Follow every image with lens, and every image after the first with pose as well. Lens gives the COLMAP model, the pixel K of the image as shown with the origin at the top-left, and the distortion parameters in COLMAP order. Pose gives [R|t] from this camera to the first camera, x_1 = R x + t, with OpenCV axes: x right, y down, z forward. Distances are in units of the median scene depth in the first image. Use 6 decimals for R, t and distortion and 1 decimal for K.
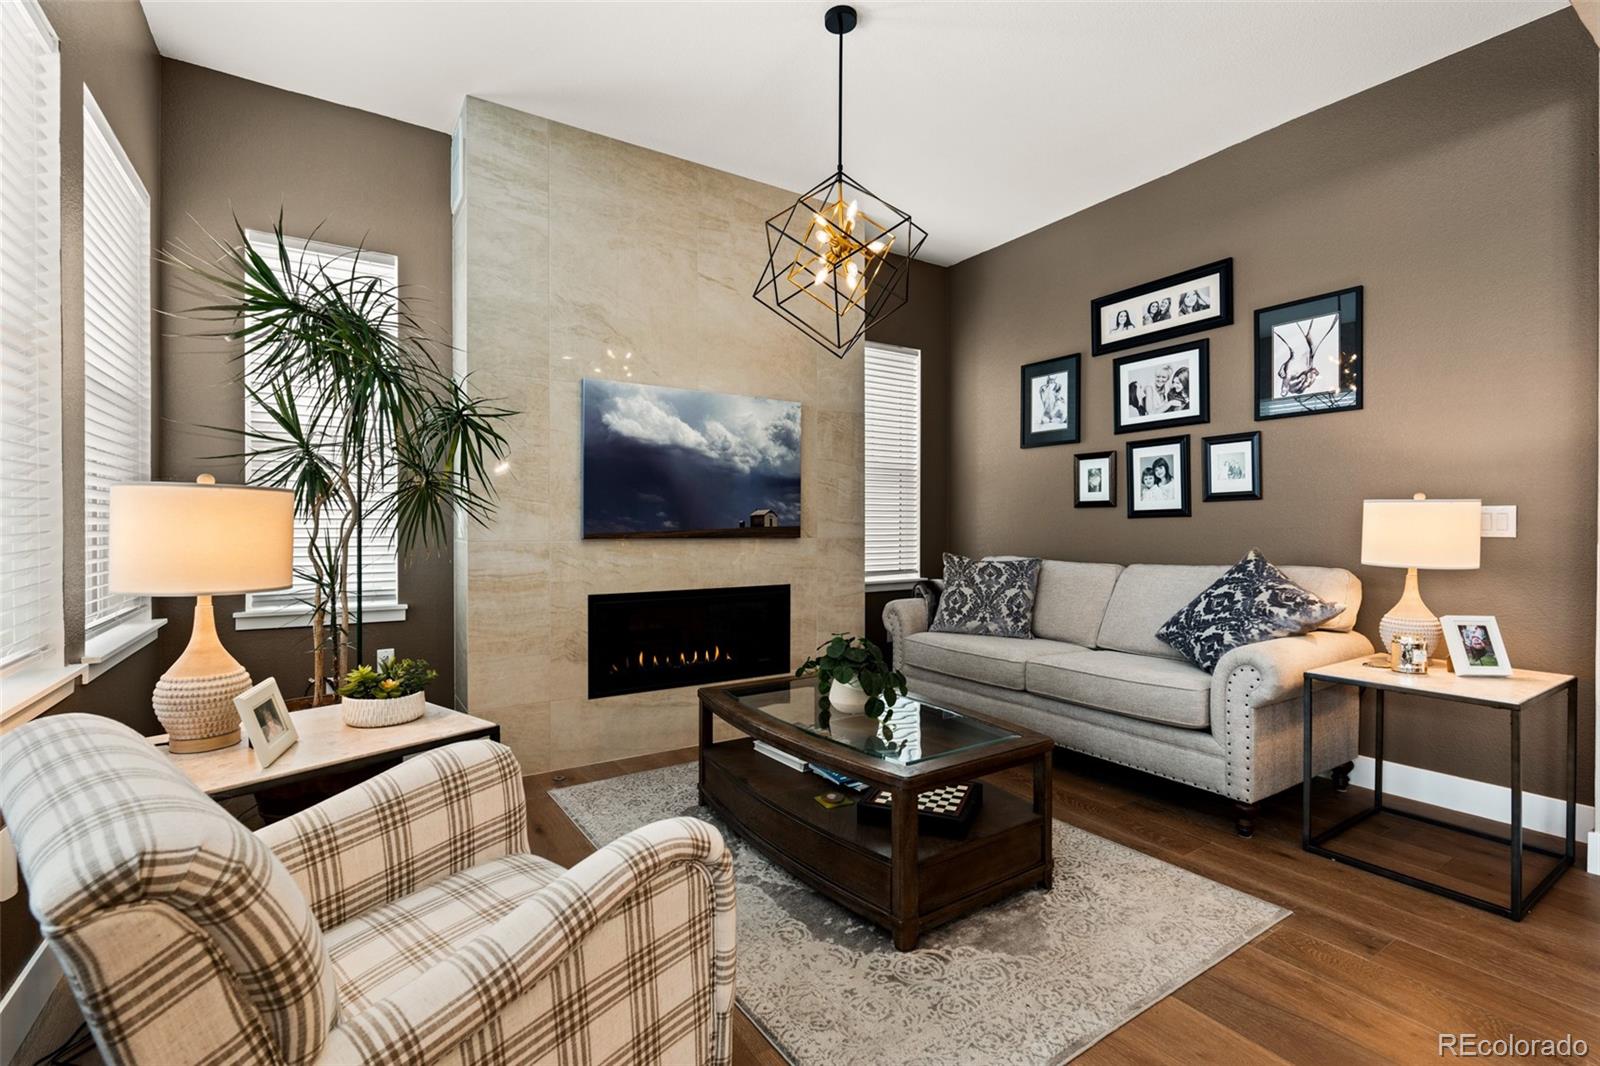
lens RADIAL K [[719.3, 0, 804.3], [0, 719.3, 531.1], [0, 0, 1]] dist [-0.006819, 0.000595]
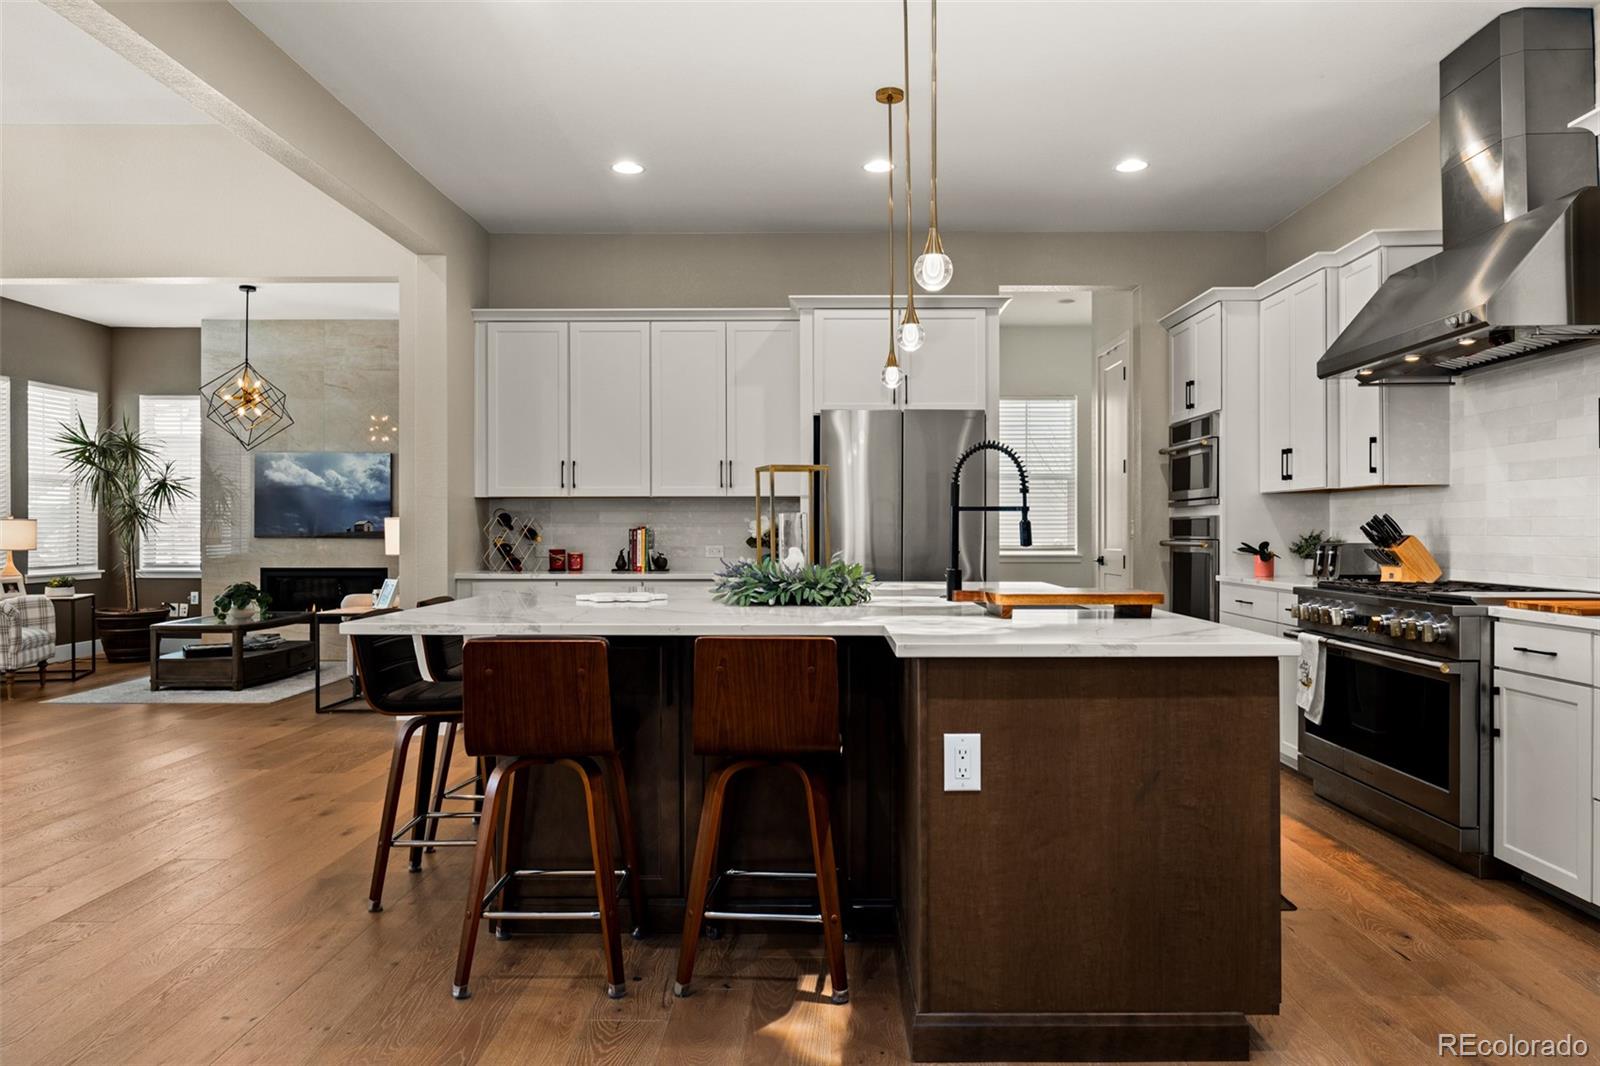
lens RADIAL K [[1089.7, 0, 797.7], [0, 1089.7, 532.5], [0, 0, 1]] dist [0.015629, -0.001456]
pose [[0.825228, 0.002790, -0.564792, 2.377492], [-0.004485, 0.999989, -0.001613, -0.004223], [0.564781, 0.003864, 0.825232, -0.540479]]
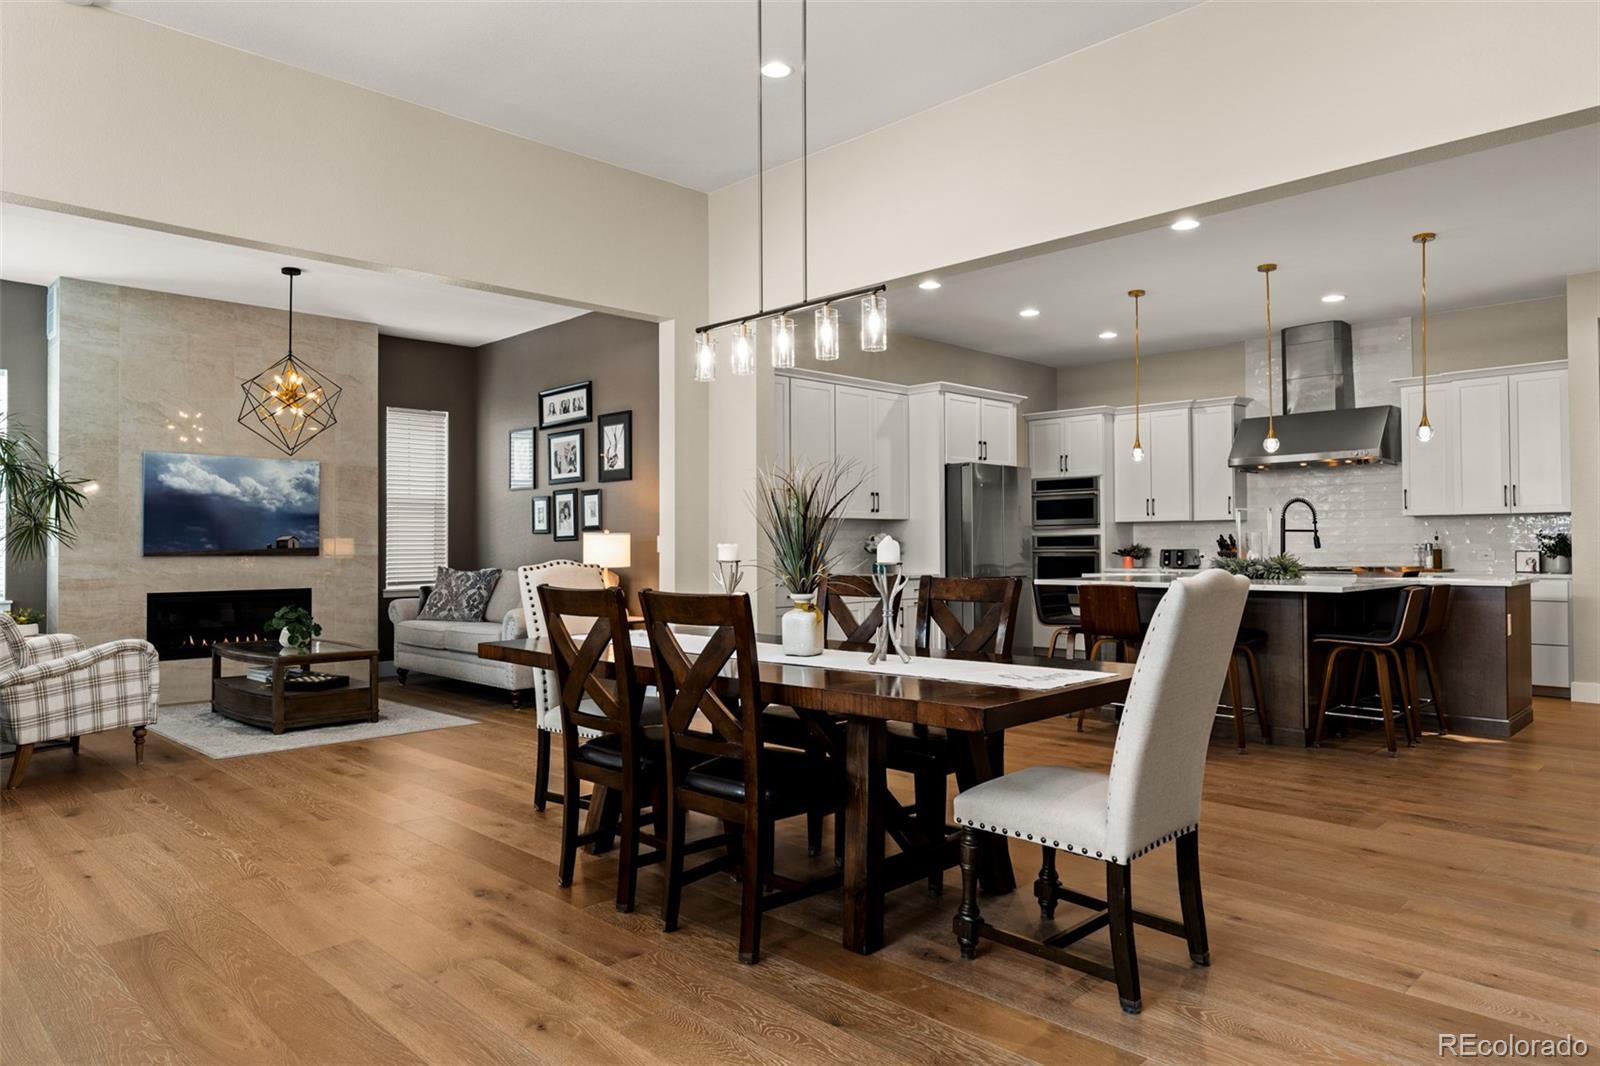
lens RADIAL K [[1015.7, 0, 801.3], [0, 1015.7, 533.7], [0, 0, 1]] dist [0.001330, 0.000694]
pose [[0.979458, -0.000747, 0.201648, 0.601611], [0.004710, 0.999805, -0.019172, 0.010413], [-0.201594, 0.019728, 0.979270, -1.343005]]
